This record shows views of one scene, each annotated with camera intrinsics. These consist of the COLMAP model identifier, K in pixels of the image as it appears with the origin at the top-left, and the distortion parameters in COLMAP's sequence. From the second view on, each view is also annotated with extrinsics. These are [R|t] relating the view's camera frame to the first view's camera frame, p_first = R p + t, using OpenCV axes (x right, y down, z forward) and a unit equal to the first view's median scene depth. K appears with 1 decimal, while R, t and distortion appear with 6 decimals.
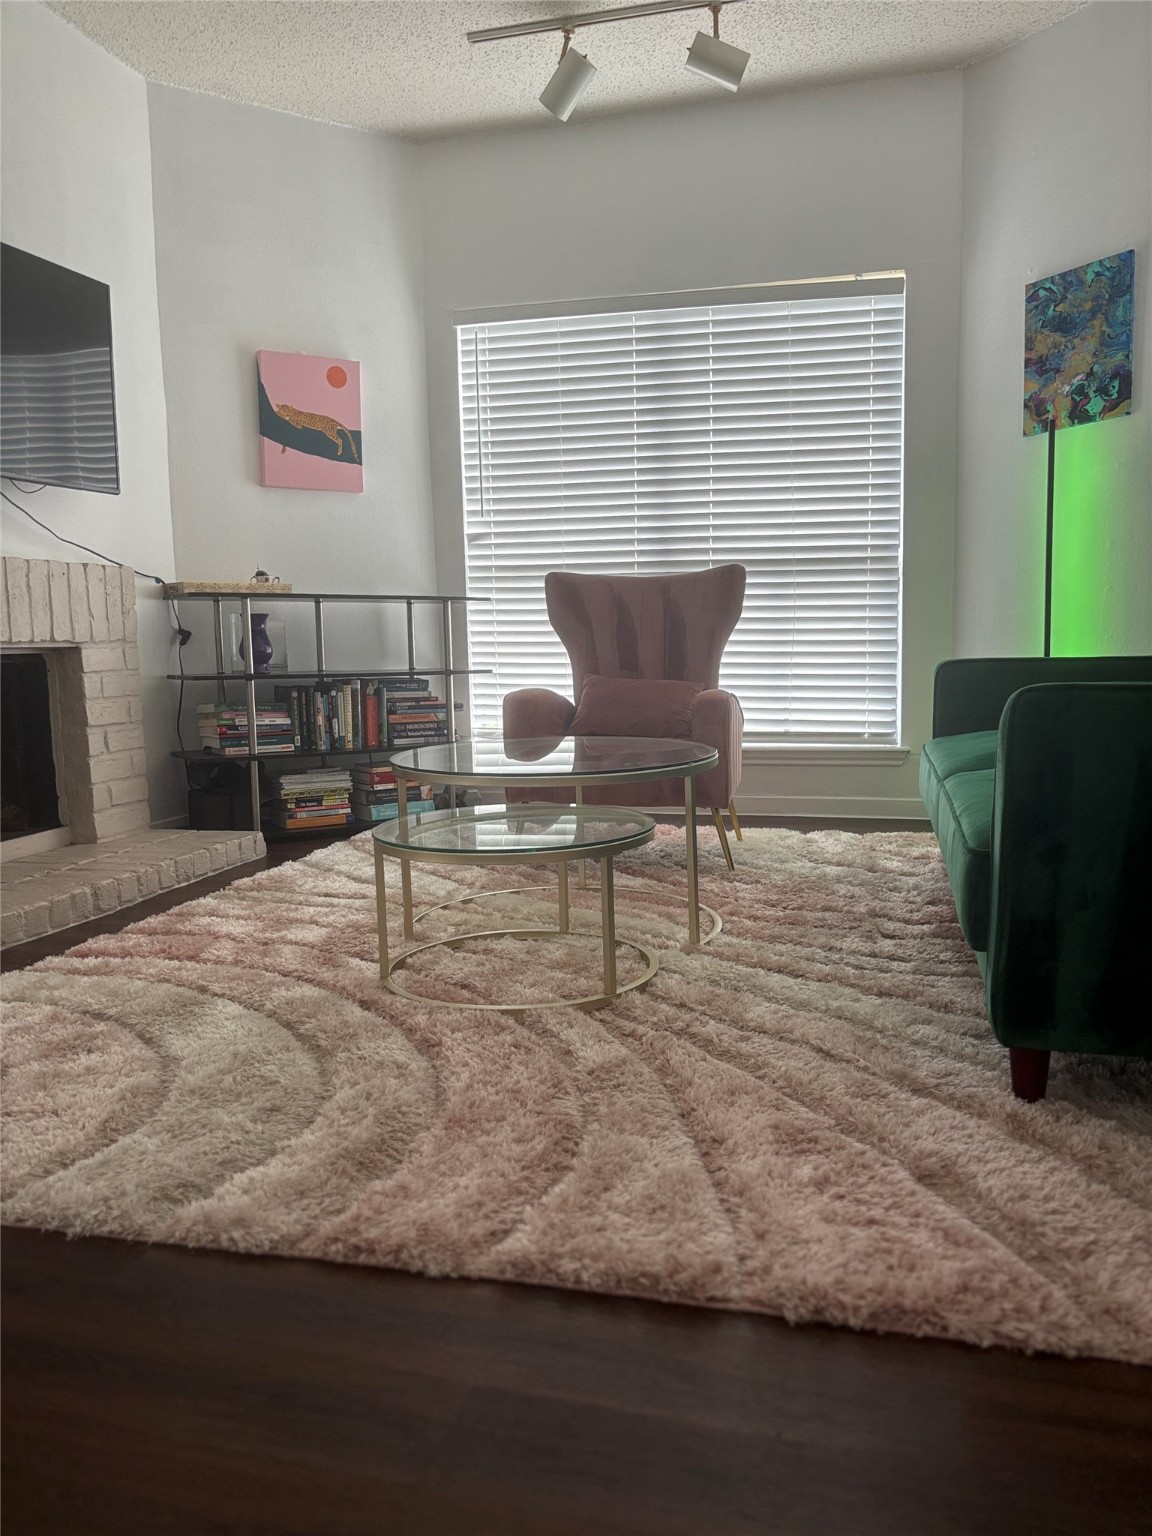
lens RADIAL K [[1156.0, 0, 576.0], [0, 1156.0, 768.0], [0, 0, 1]] dist [0.040201, -0.001346]
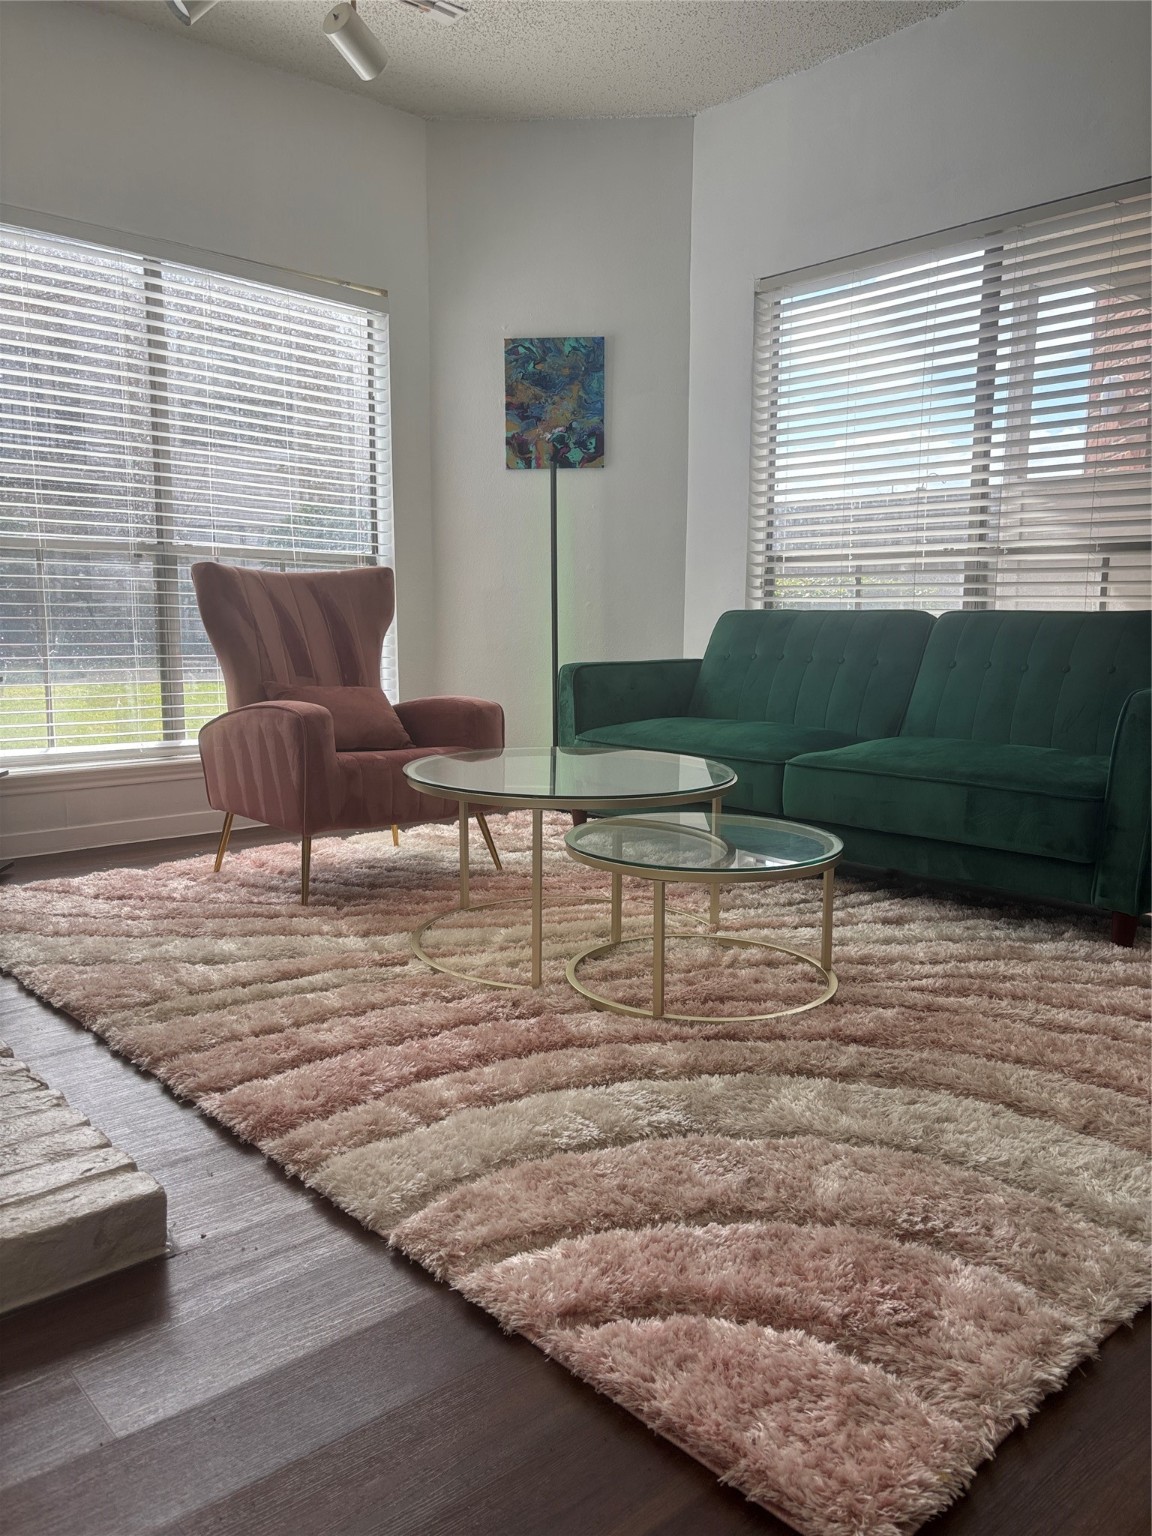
lens RADIAL K [[1156.0, 0, 576.0], [0, 1156.0, 768.0], [0, 0, 1]] dist [0.040201, -0.001346]
pose [[0.574065, -0.082672, 0.814626, -0.575436], [0.075751, 0.995985, 0.047696, -0.039822], [-0.815298, 0.034328, 0.578023, 0.304560]]
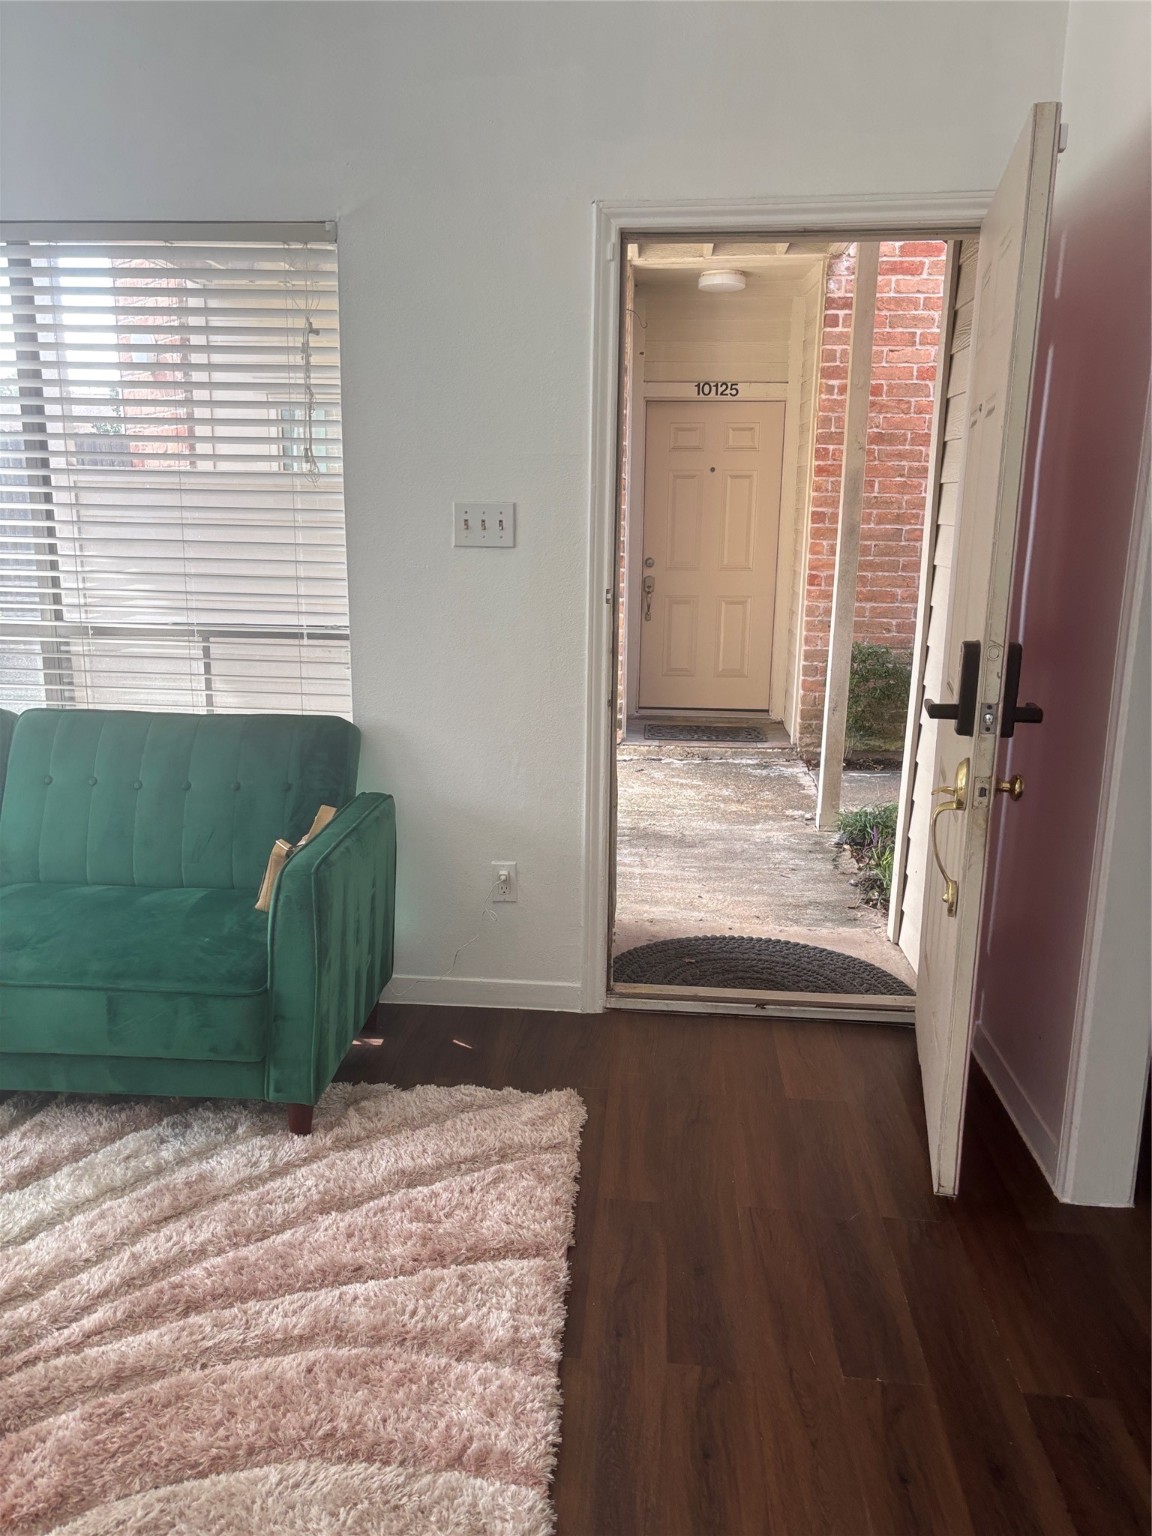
lens RADIAL K [[1156.0, 0, 576.0], [0, 1156.0, 768.0], [0, 0, 1]] dist [0.040201, -0.001346]
pose [[-0.161716, -0.183873, 0.969556, -0.437530], [0.110377, 0.972953, 0.202927, -0.183736], [-0.980645, 0.139833, -0.137047, 0.356081]]
